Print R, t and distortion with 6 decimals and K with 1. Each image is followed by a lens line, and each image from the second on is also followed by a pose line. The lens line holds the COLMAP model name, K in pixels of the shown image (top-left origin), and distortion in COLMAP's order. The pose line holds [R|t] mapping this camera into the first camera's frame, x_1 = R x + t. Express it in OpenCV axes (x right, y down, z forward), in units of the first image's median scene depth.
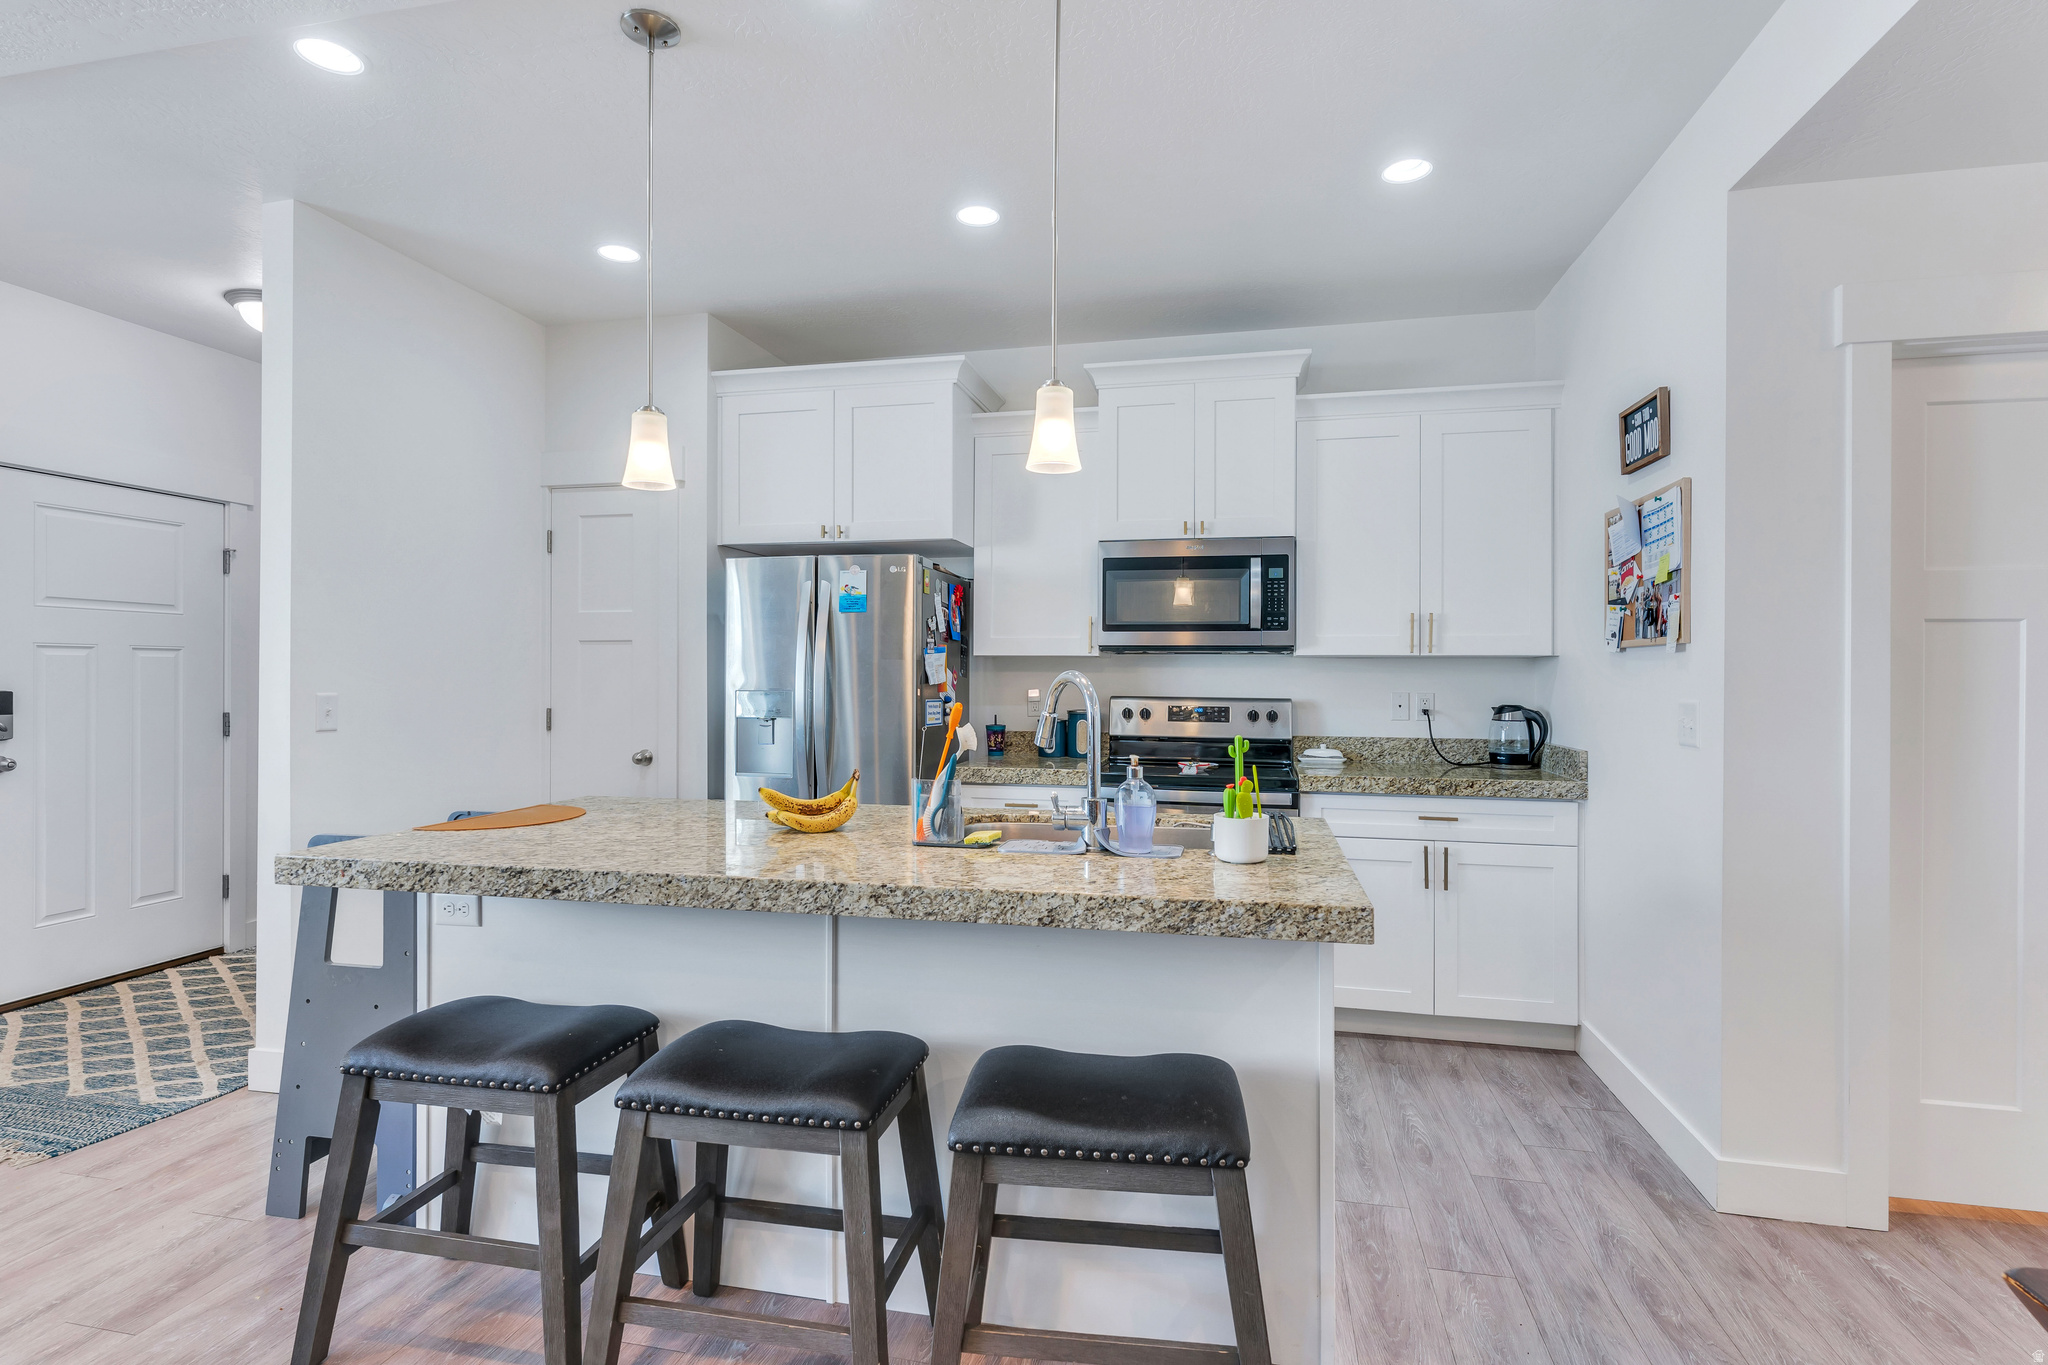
lens RADIAL K [[1014.9, 0, 1015.8], [0, 1014.9, 650.3], [0, 0, 1]] dist [0.002674, 0.000174]
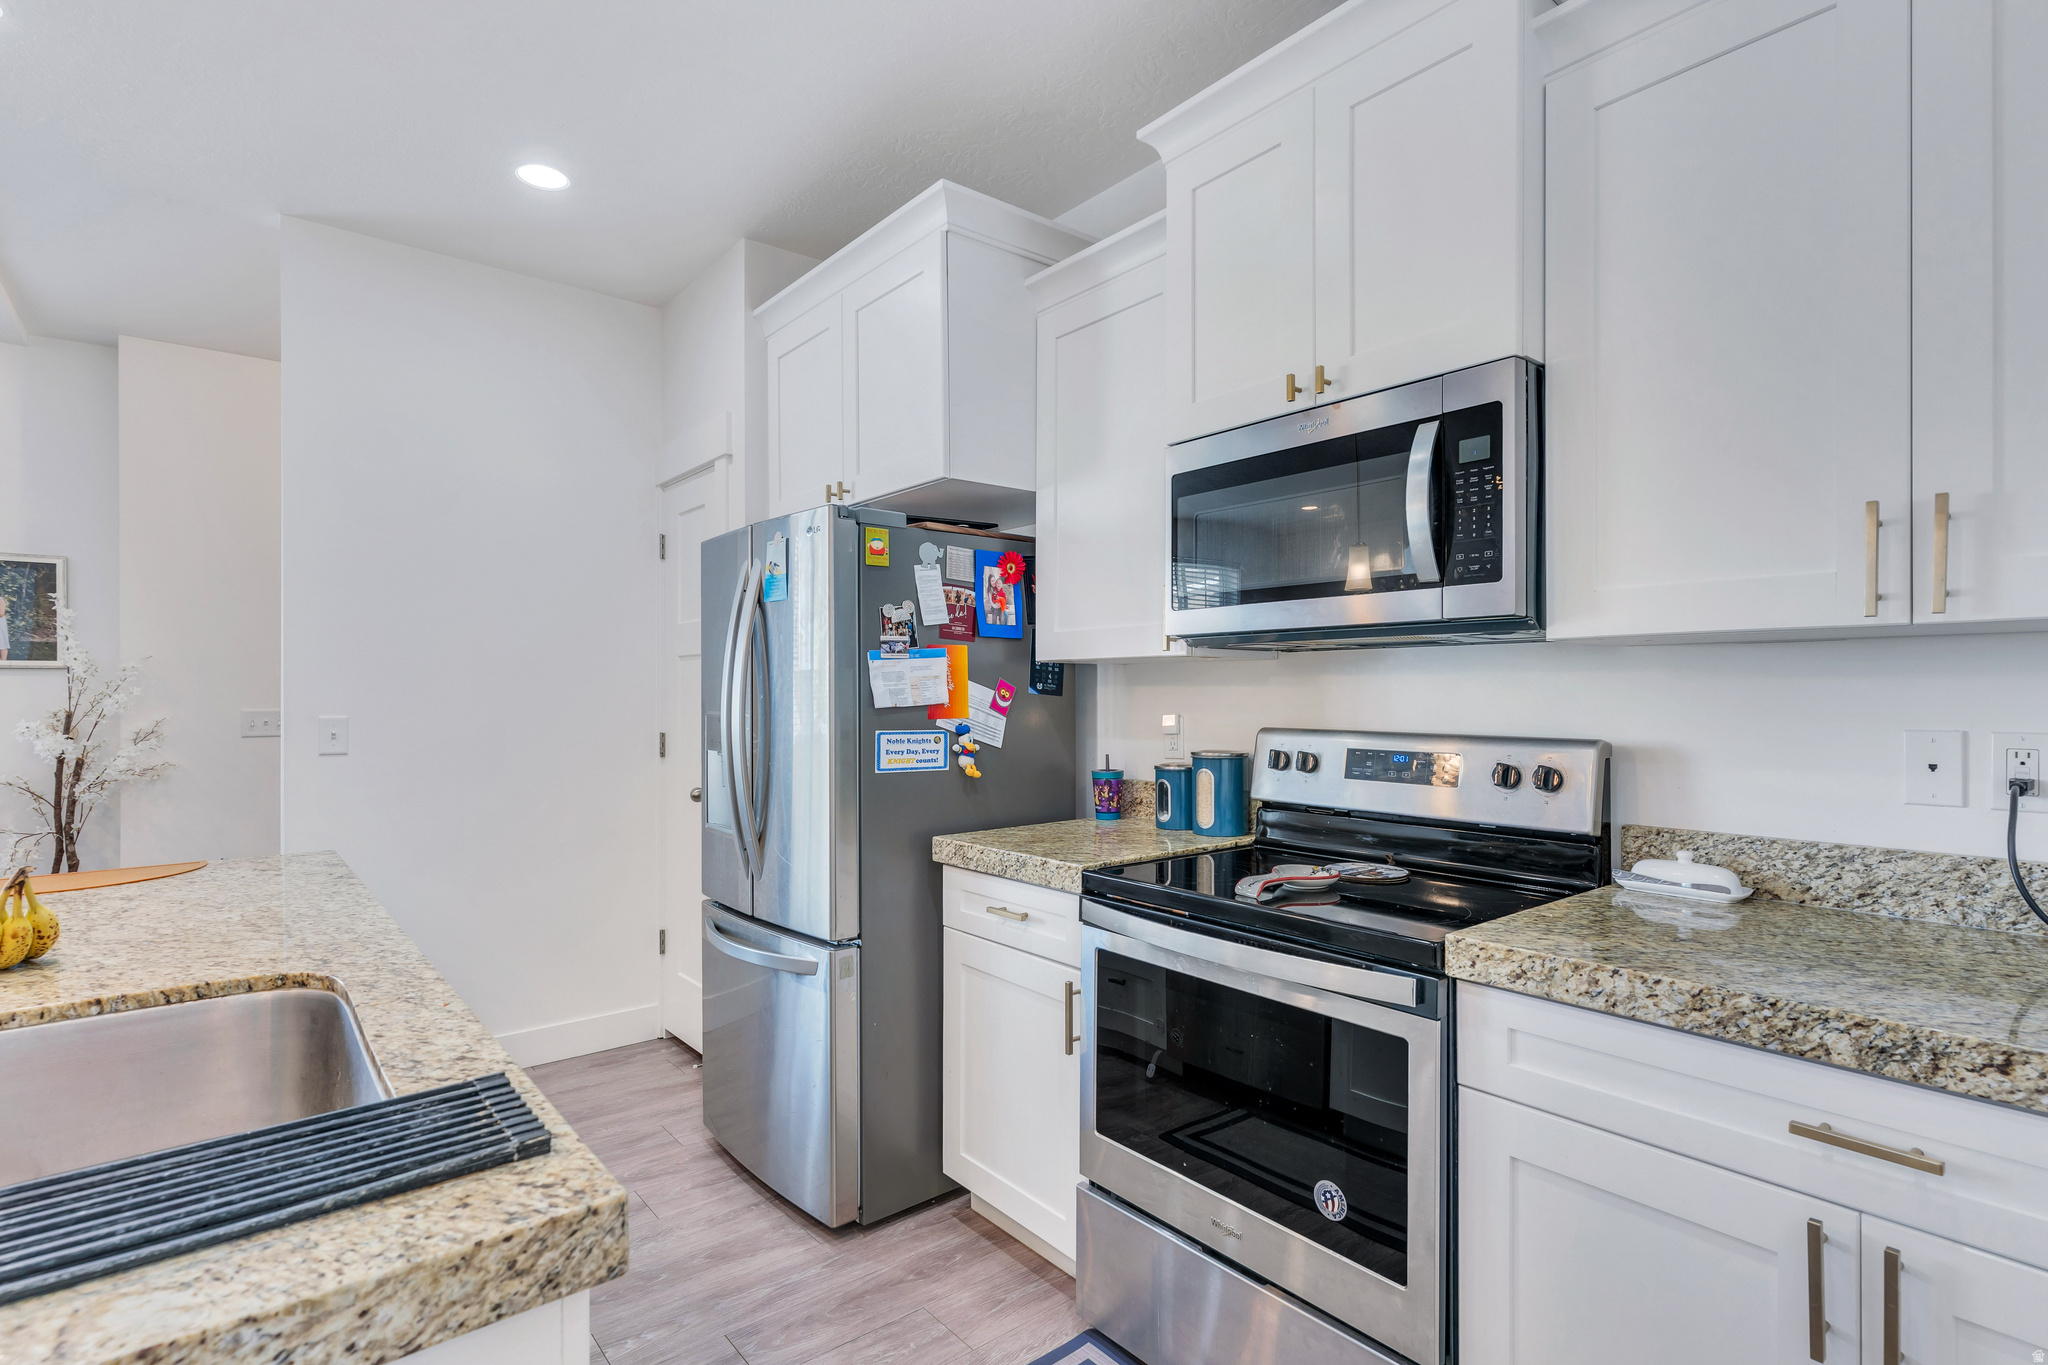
lens RADIAL K [[990.8, 0, 1024.0], [0, 990.8, 682.5], [0, 0, 1]] dist [0.000348, -0.001044]
pose [[0.787339, -0.013568, -0.616371, 0.345192], [0.023135, 0.999704, 0.007546, 0.014147], [0.616086, -0.020201, 0.787420, 0.520983]]
